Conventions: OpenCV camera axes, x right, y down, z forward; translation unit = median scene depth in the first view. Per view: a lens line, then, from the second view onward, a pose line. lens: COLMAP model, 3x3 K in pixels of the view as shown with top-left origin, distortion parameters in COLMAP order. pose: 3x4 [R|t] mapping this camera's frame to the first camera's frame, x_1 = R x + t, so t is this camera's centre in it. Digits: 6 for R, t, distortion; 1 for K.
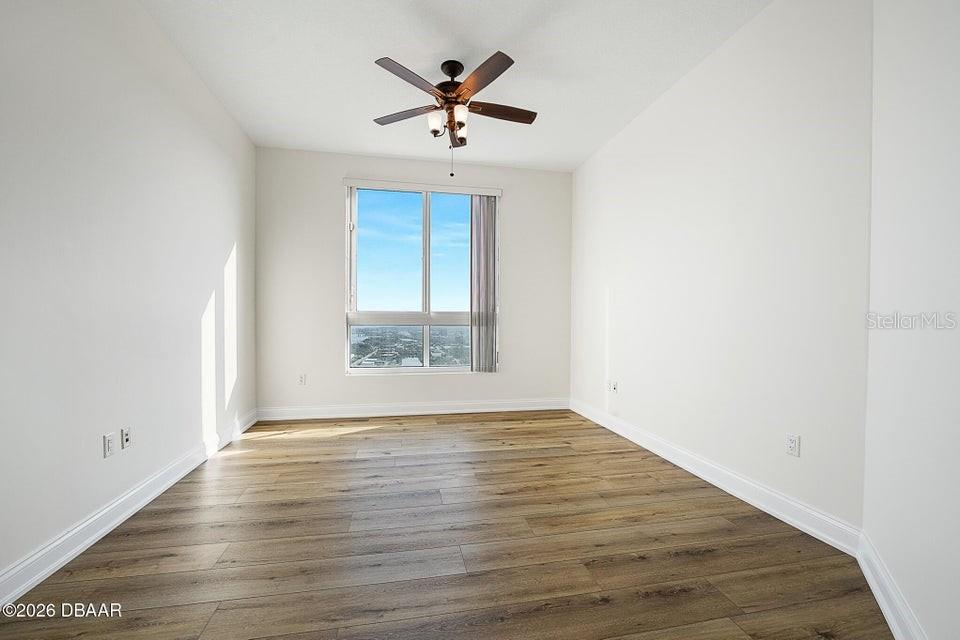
lens RADIAL K [[388.7, 0, 476.0], [0, 388.7, 331.6], [0, 0, 1]] dist [-0.008724, 0.000074]
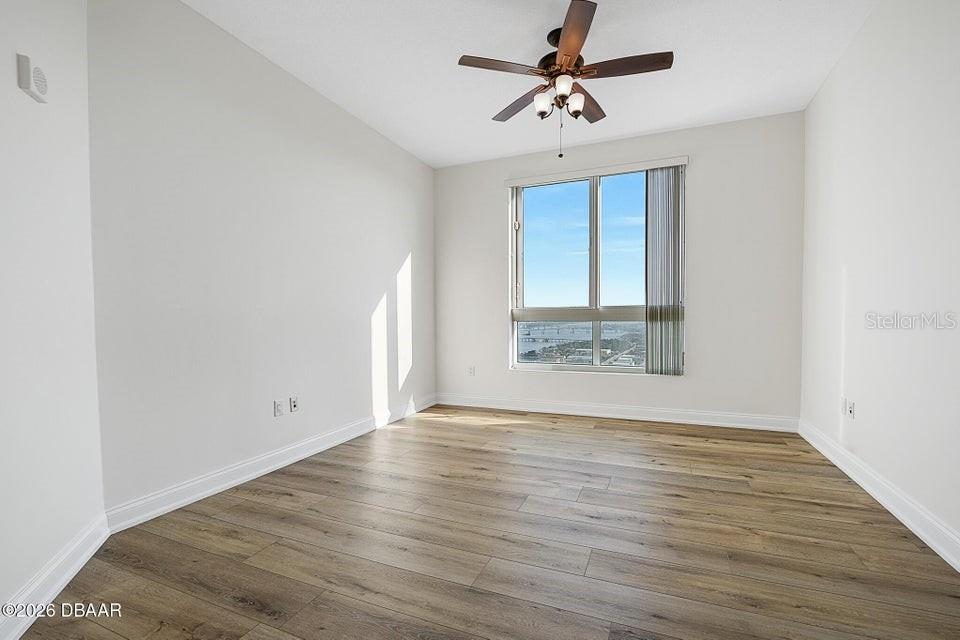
lens RADIAL K [[388.7, 0, 476.0], [0, 388.7, 331.6], [0, 0, 1]] dist [-0.008724, 0.000074]
pose [[0.843827, 0.007076, -0.536569, 0.183151], [-0.001528, 0.999941, 0.010783, -0.000219], [0.536613, -0.008279, 0.843788, 0.085242]]
